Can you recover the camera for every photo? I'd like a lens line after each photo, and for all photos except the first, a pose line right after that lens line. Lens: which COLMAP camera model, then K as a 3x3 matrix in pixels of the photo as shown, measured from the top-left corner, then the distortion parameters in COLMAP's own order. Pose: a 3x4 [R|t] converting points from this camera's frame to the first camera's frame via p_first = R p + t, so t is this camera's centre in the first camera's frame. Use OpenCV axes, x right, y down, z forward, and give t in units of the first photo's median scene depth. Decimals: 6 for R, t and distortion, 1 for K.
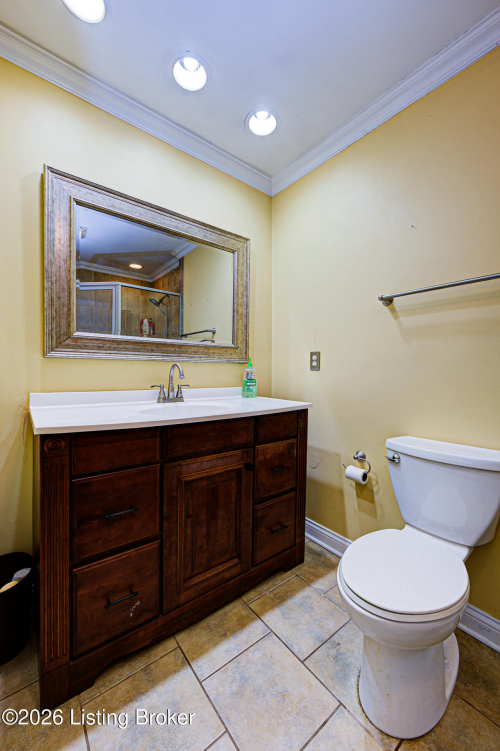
lens RADIAL K [[293.1, 0, 250.0], [0, 293.1, 375.5], [0, 0, 1]] dist [-0.001284, 0.000144]
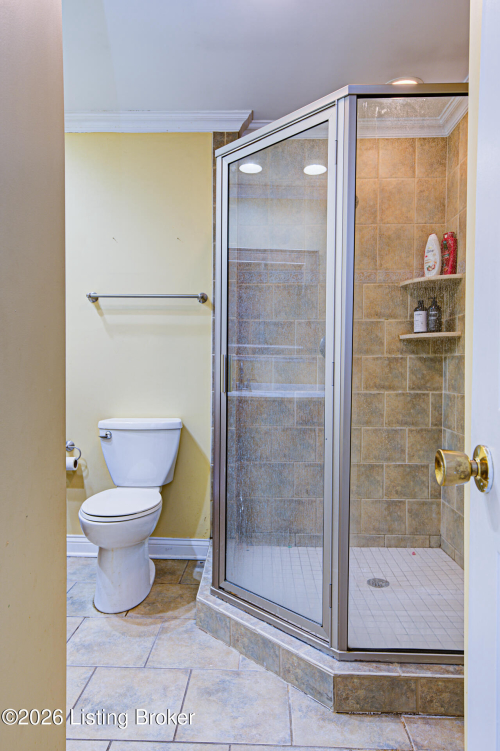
lens RADIAL K [[501.0, 0, 250.0], [0, 501.0, 375.5], [0, 0, 1]] dist [-0.001423, -0.000410]
pose [[0.648778, -0.024800, 0.760574, -0.612972], [0.017894, 0.999690, 0.017334, 0.014158], [-0.760768, 0.002364, 0.649020, -0.698357]]
